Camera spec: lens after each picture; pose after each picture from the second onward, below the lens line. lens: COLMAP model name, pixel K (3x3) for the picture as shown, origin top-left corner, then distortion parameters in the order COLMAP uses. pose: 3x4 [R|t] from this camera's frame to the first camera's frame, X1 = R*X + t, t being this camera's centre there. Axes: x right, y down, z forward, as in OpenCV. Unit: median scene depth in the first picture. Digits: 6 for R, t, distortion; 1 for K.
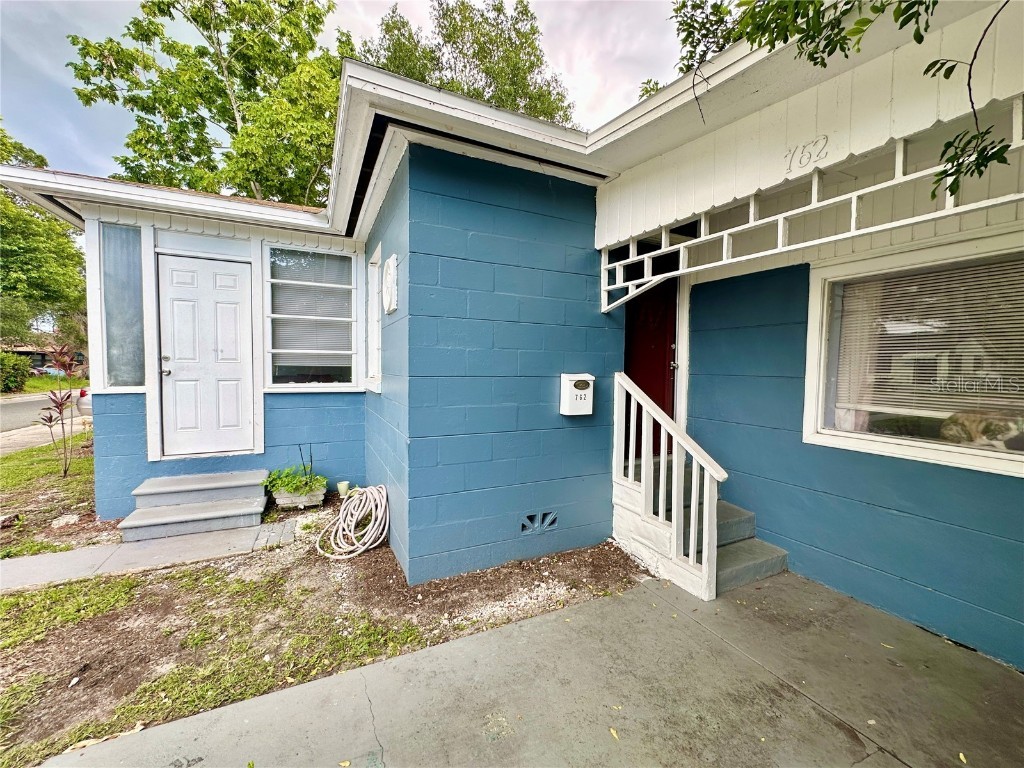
lens RADIAL K [[408.4, 0, 511.2], [0, 408.4, 383.4], [0, 0, 1]] dist [-0.002614, -0.000026]
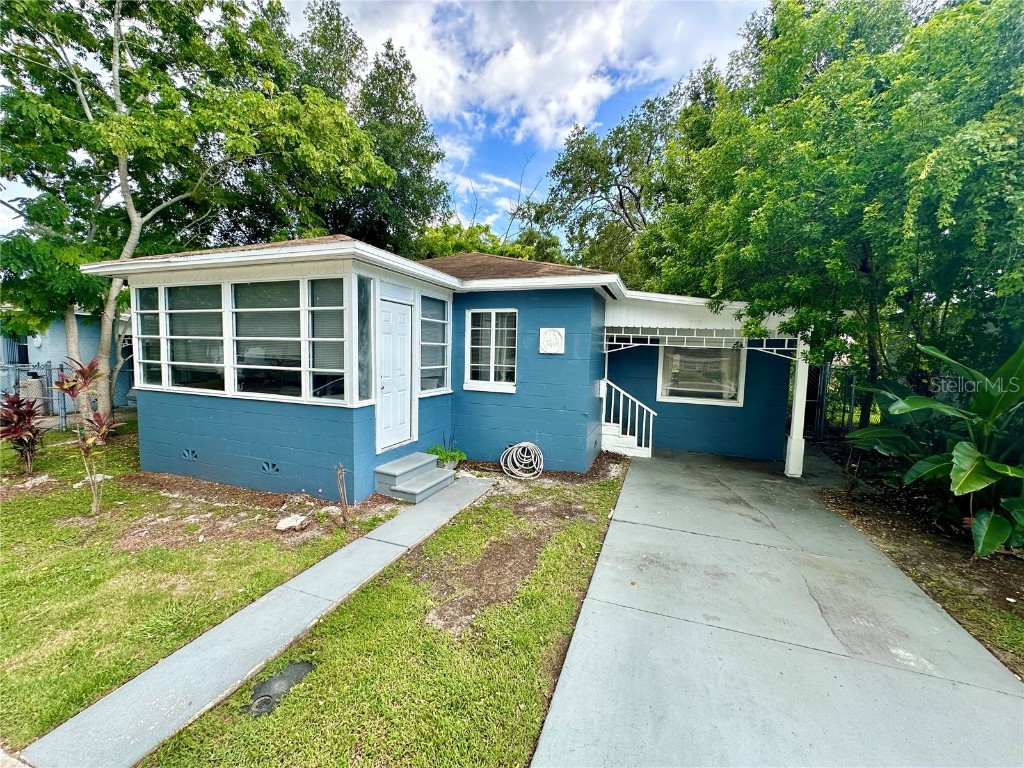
lens RADIAL K [[408.4, 0, 509.7], [0, 408.4, 385.1], [0, 0, 1]] dist [-0.002614, -0.000026]
pose [[0.721178, -0.047322, 0.691132, -1.987948], [0.013800, 0.998448, 0.053964, -0.138023], [-0.692612, -0.029380, 0.720711, -0.349950]]
